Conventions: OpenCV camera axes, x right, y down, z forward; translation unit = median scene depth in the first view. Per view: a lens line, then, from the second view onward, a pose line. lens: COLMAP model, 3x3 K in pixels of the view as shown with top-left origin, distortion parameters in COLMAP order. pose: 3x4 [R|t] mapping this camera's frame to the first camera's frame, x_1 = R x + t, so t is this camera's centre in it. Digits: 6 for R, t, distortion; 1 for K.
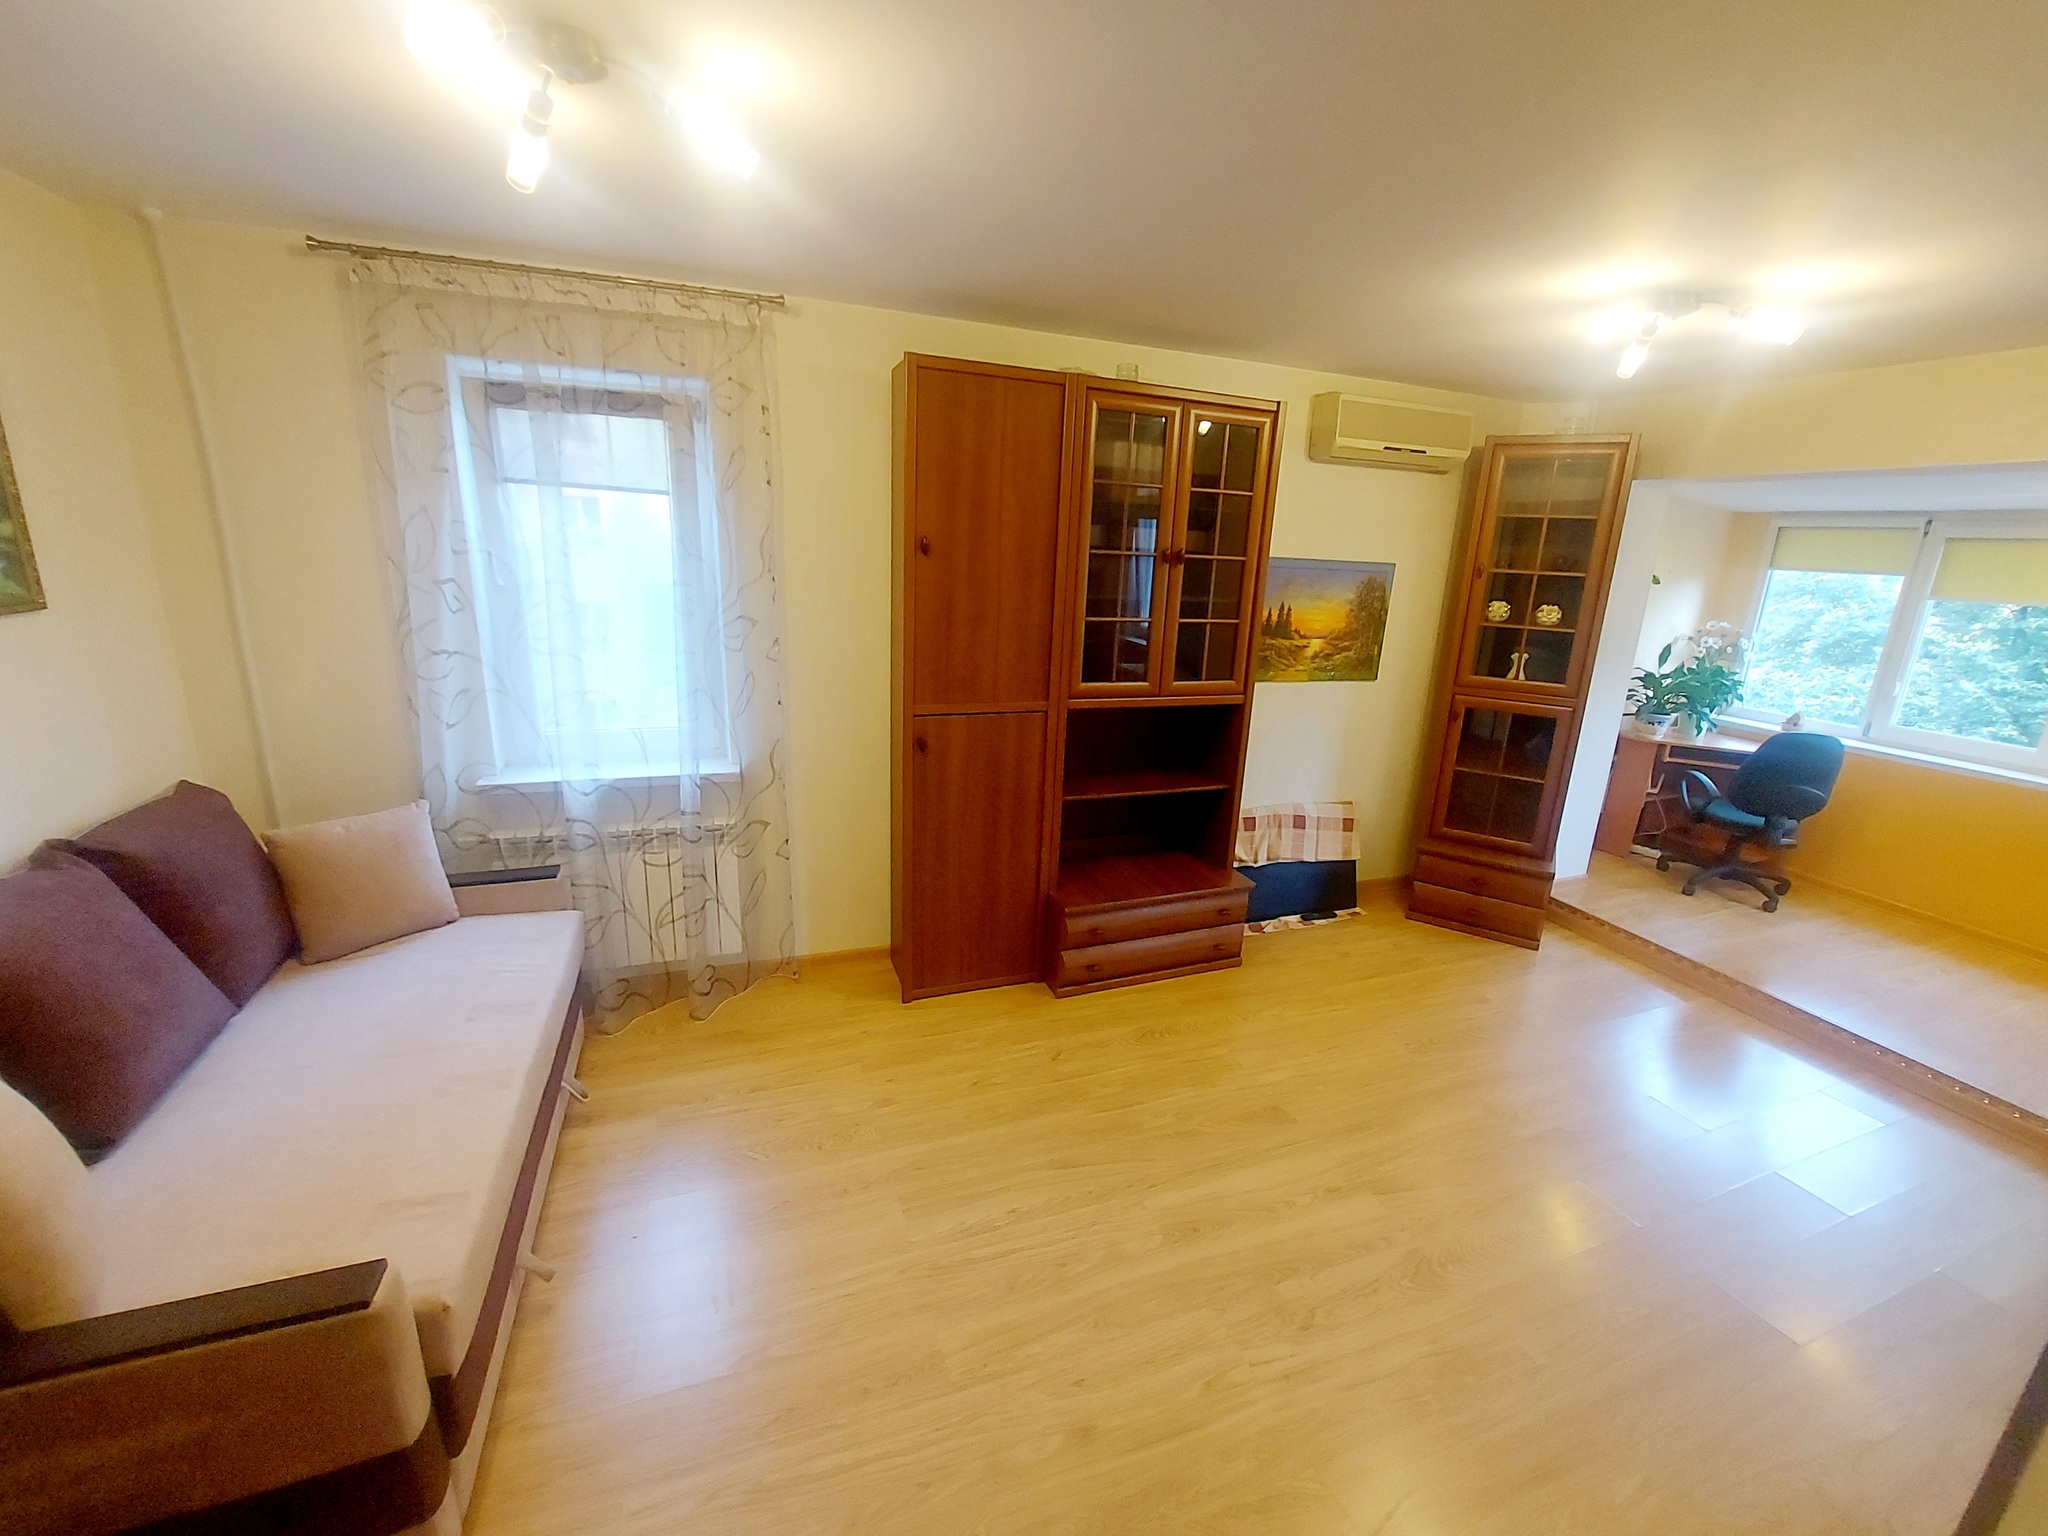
lens RADIAL K [[825.0, 0, 1024.0], [0, 825.0, 768.0], [0, 0, 1]] dist [-0.023257, -0.000369]
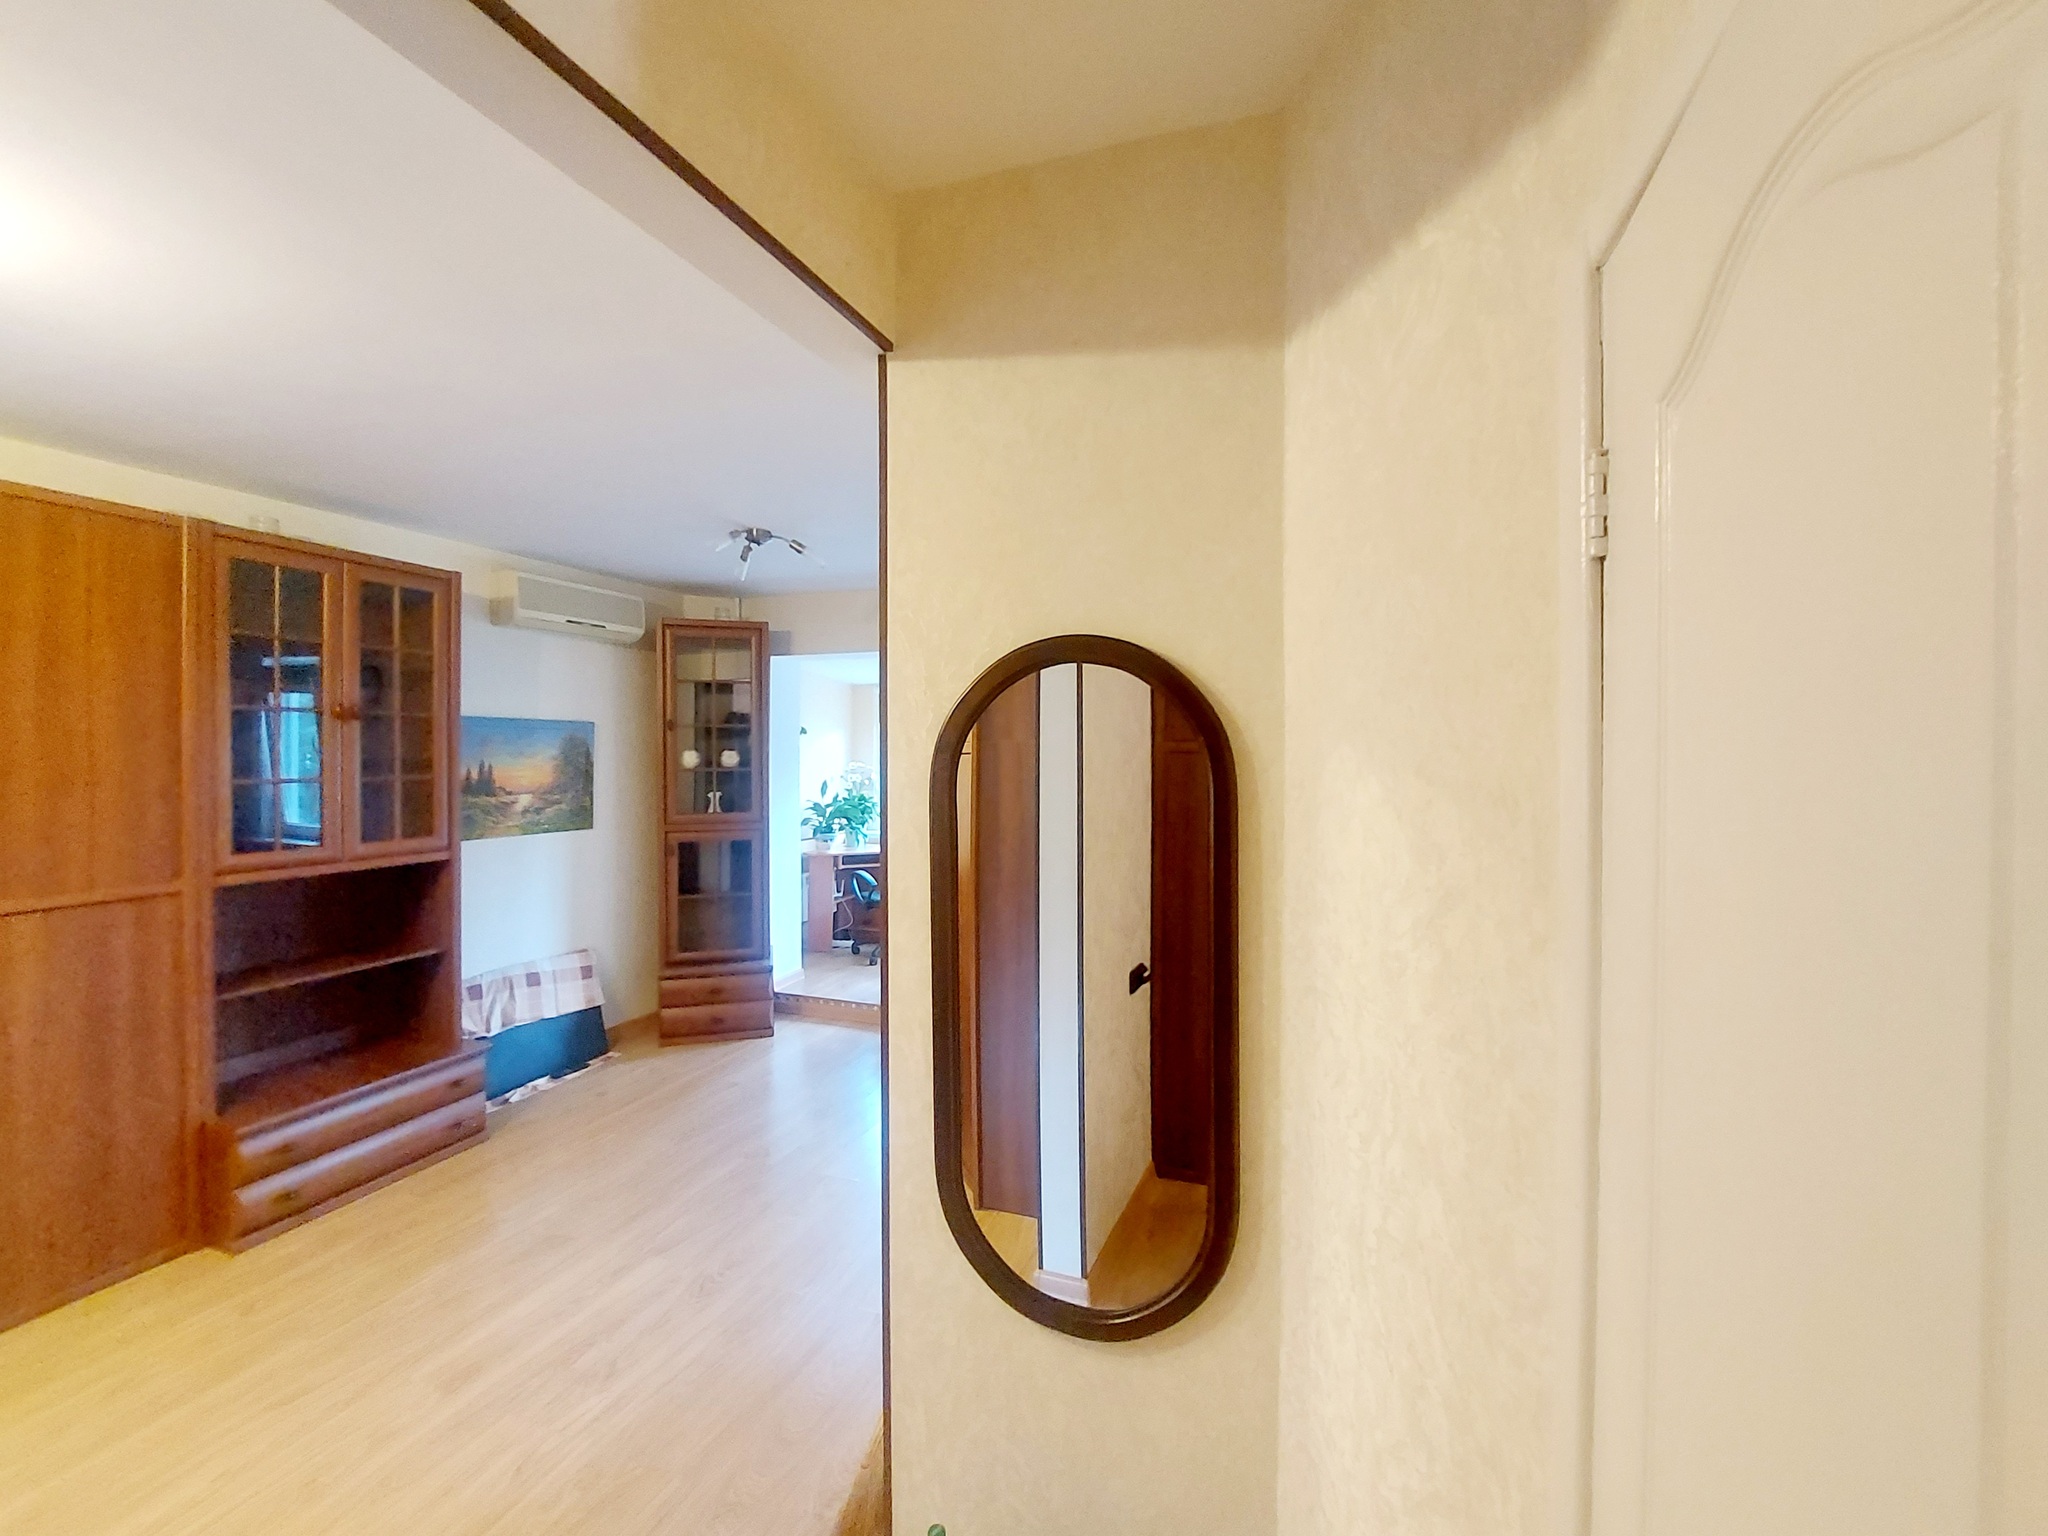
lens RADIAL K [[835.5, 0, 1054.7], [0, 835.5, 754.8], [0, 0, 1]] dist [-0.024594, 0.000120]
pose [[0.615319, -0.046830, 0.786886, -0.046923], [0.223747, 0.967553, -0.117381, 0.064216], [-0.755857, 0.248290, 0.605832, -0.138662]]
